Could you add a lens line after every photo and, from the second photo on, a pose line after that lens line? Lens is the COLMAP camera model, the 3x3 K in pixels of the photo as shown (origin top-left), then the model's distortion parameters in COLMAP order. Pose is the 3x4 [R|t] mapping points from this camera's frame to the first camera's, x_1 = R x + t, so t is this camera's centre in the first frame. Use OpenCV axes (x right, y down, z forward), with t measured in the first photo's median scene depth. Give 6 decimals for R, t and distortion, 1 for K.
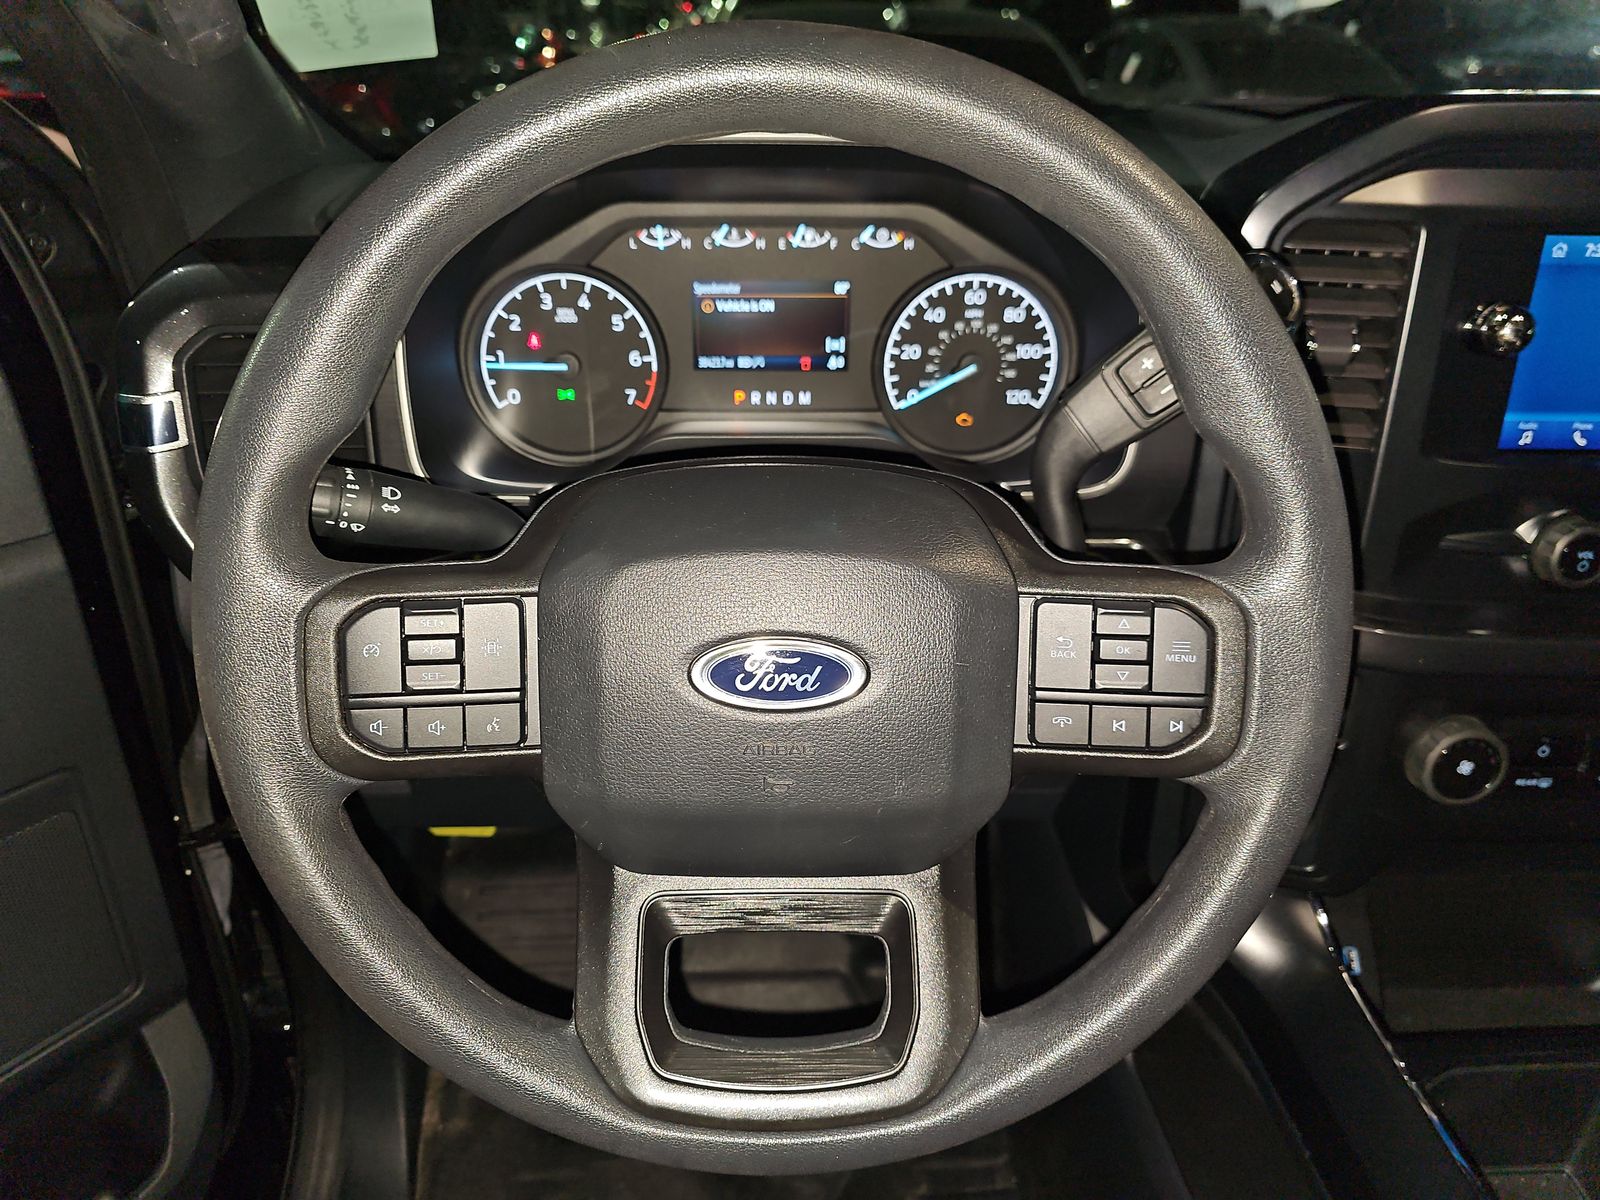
lens RADIAL K [[1070.5, 0, 801.2], [0, 1070.5, 608.2], [0, 0, 1]] dist [0.025214, -0.000203]
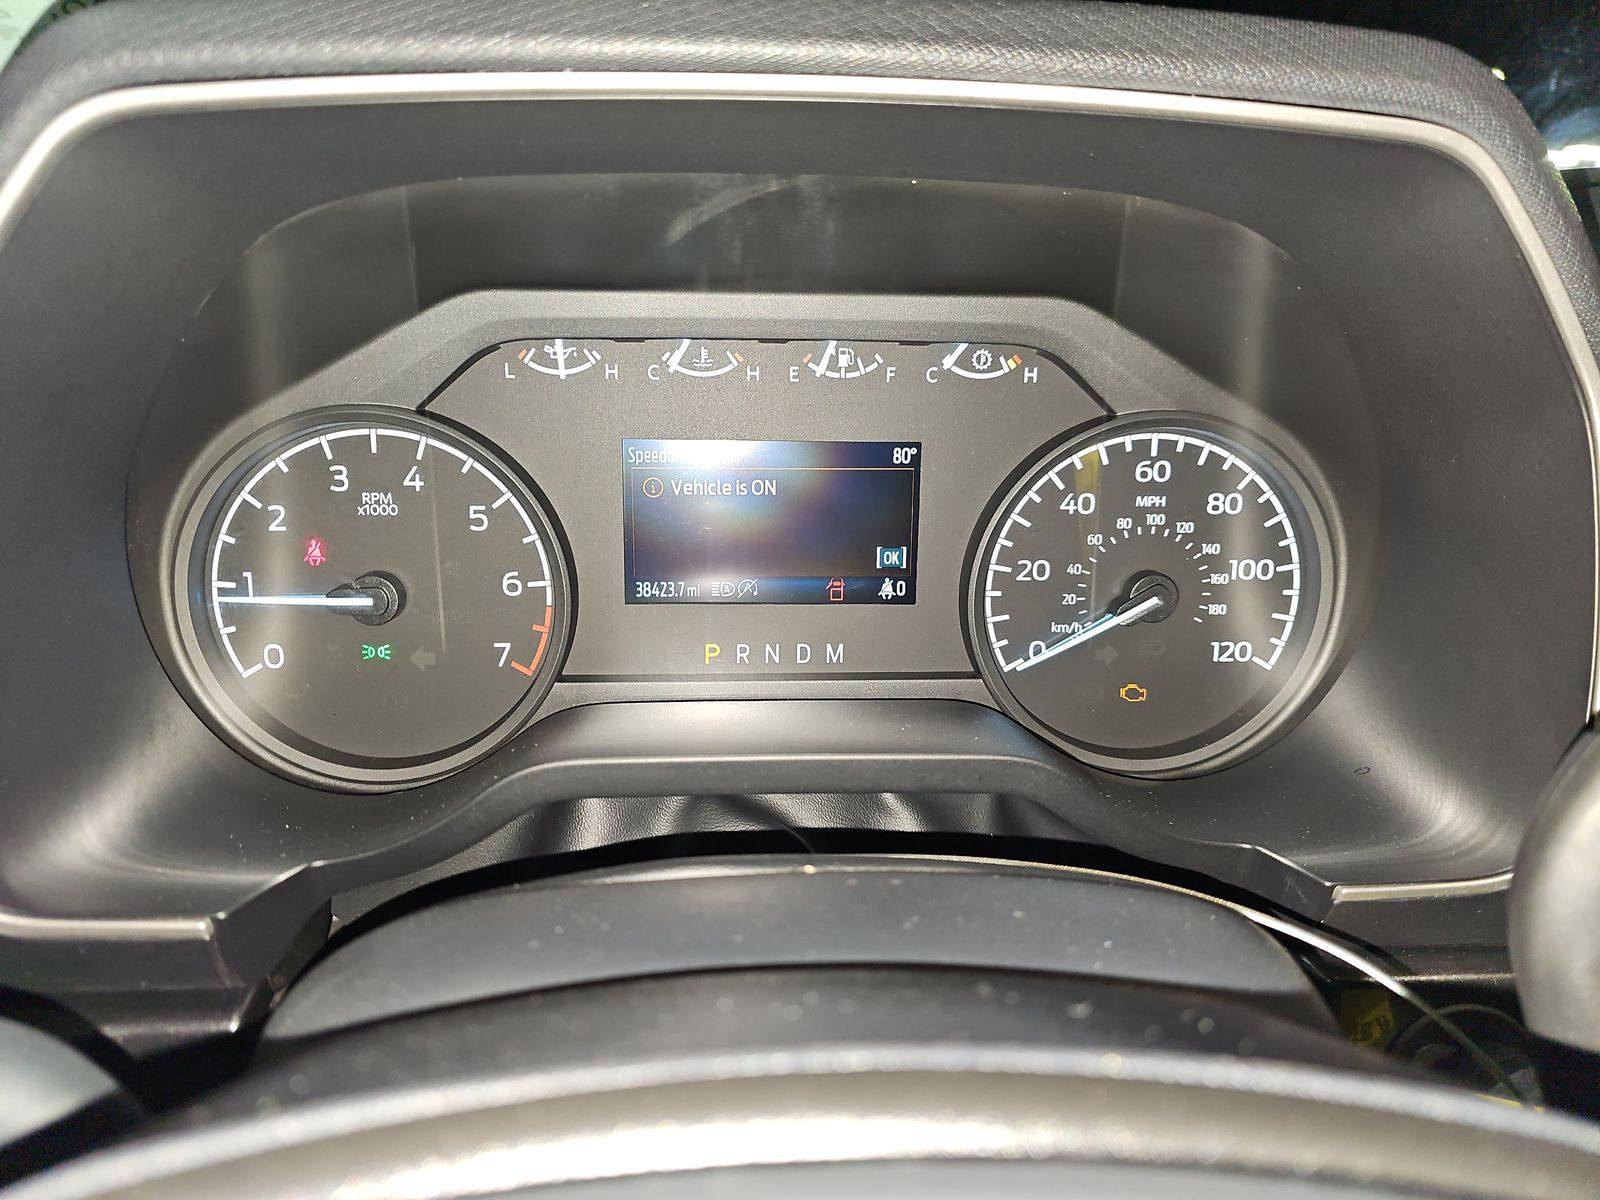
lens RADIAL K [[1070.5, 0, 801.1], [0, 1070.5, 601.5], [0, 0, 1]] dist [0.025214, -0.000203]
pose [[0.999980, -0.001732, 0.006155, -0.017253], [0.002880, 0.981466, -0.191612, -0.123759], [-0.005709, 0.191626, 0.981451, 0.488197]]
